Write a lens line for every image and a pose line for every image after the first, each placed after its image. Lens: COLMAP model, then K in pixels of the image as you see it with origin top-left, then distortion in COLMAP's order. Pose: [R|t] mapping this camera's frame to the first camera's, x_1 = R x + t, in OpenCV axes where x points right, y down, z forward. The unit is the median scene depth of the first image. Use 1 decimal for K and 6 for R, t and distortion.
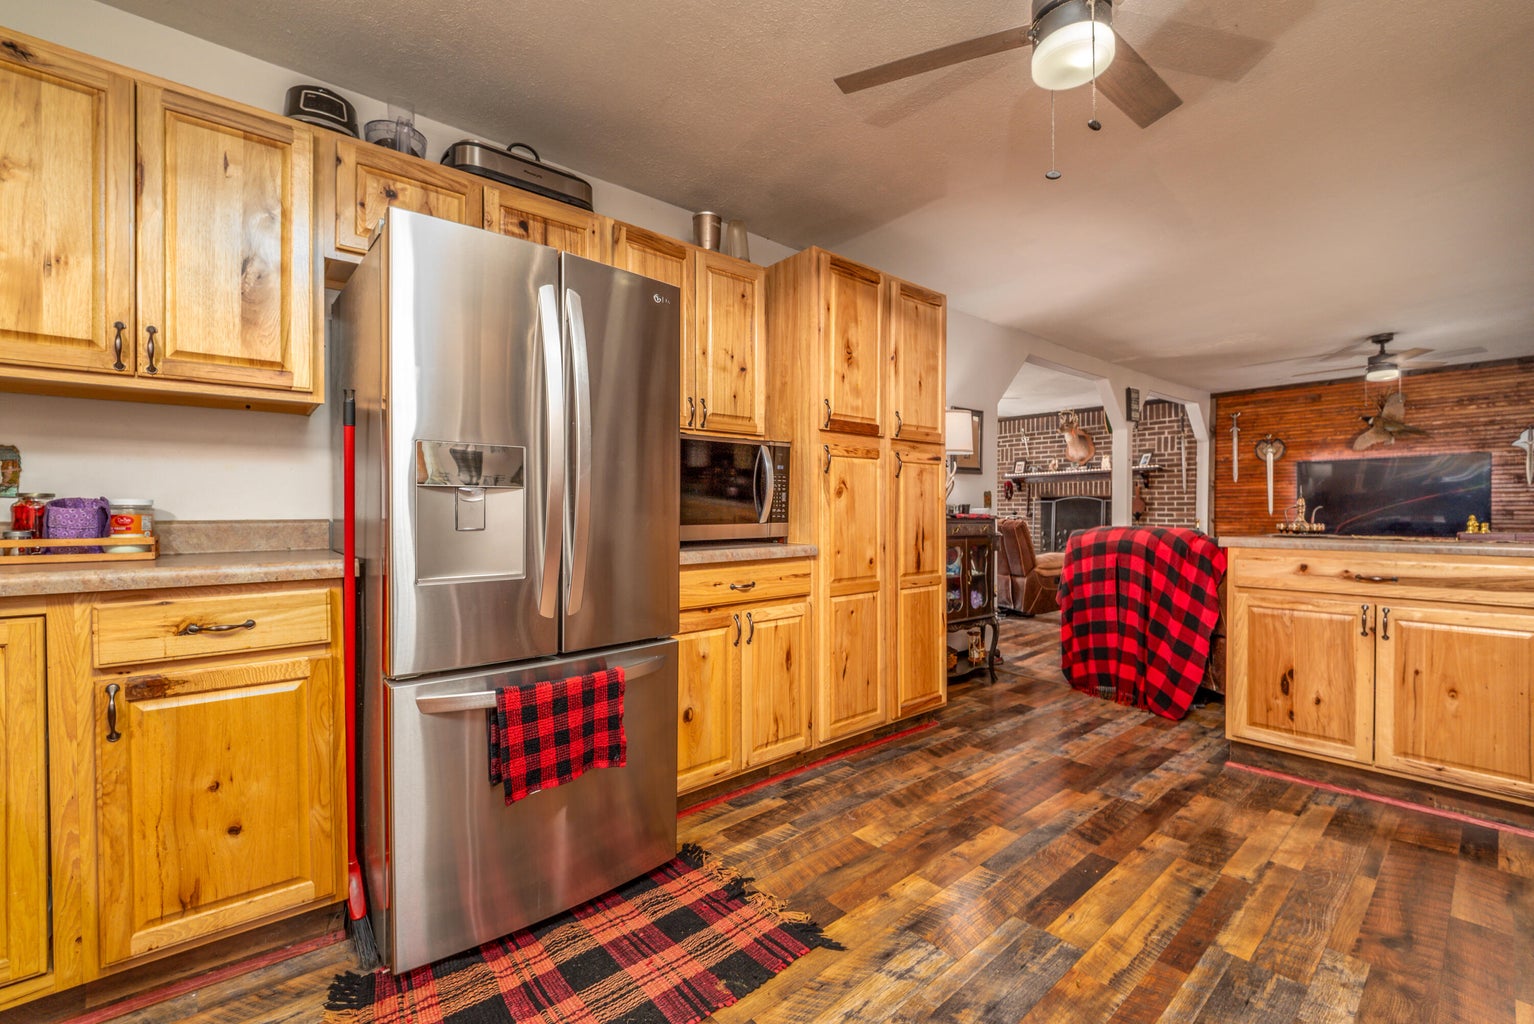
lens RADIAL K [[631.2, 0, 774.2], [0, 631.2, 517.3], [0, 0, 1]] dist [0.022070, -0.023713]
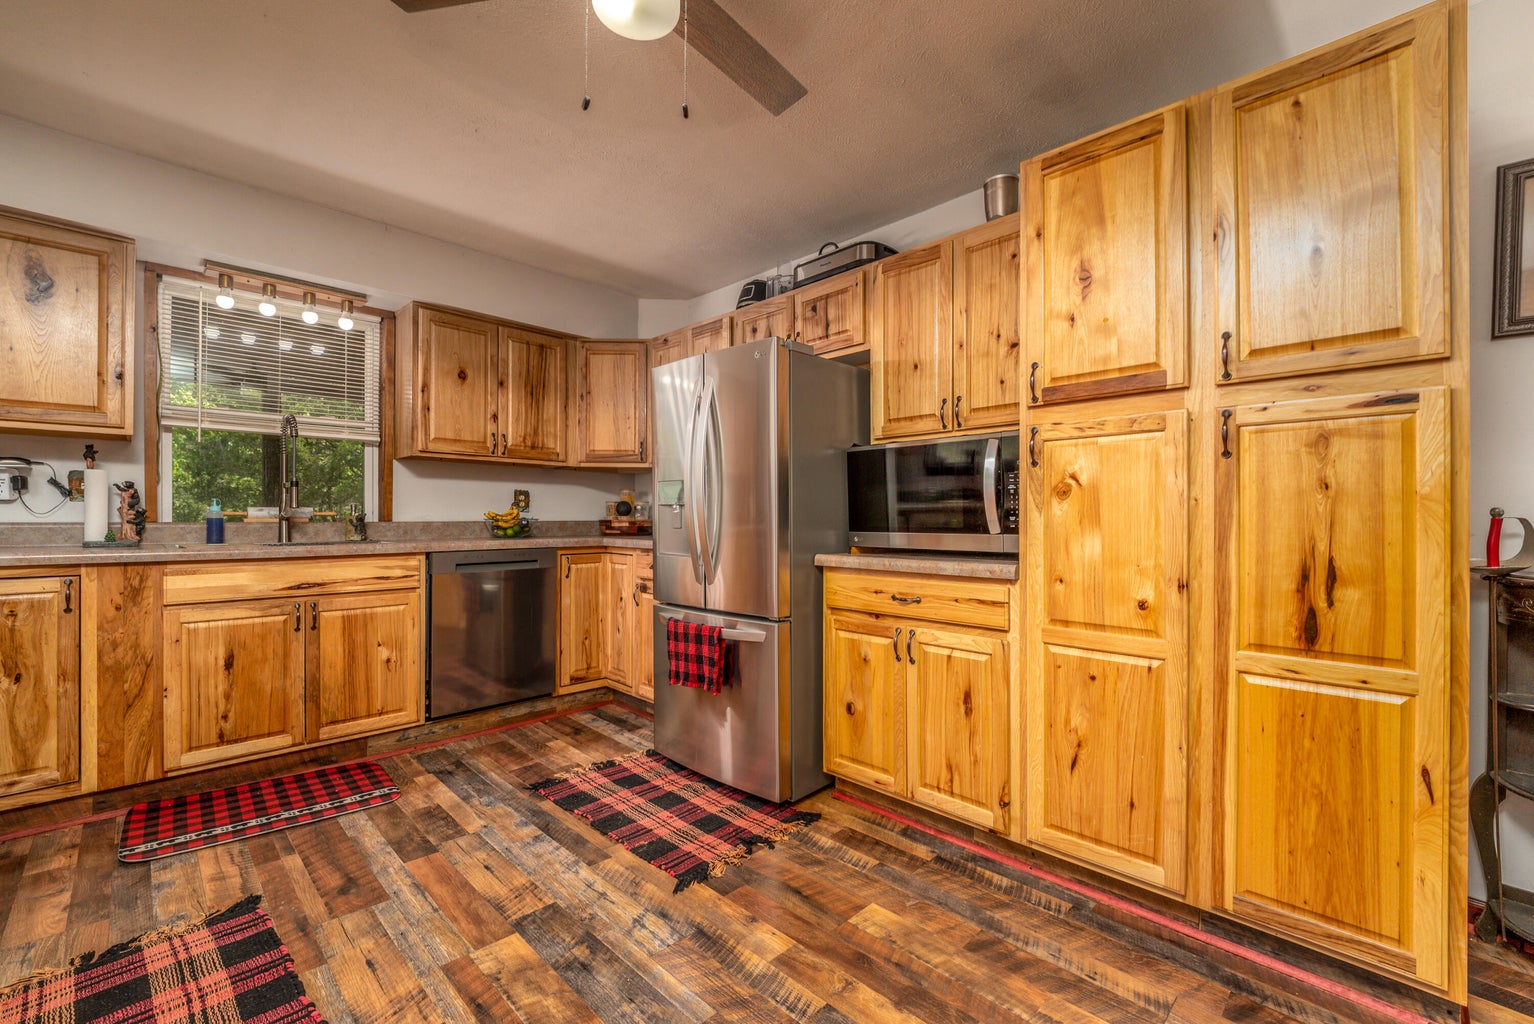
lens RADIAL K [[646.4, 0, 767.0], [0, 646.4, 512.0], [0, 0, 1]] dist [-0.000217, -0.000606]
pose [[0.074195, -0.002005, -0.997242, 0.908931], [-0.008806, 0.999958, -0.002665, -0.016210], [0.997205, 0.008979, 0.074174, 0.741565]]
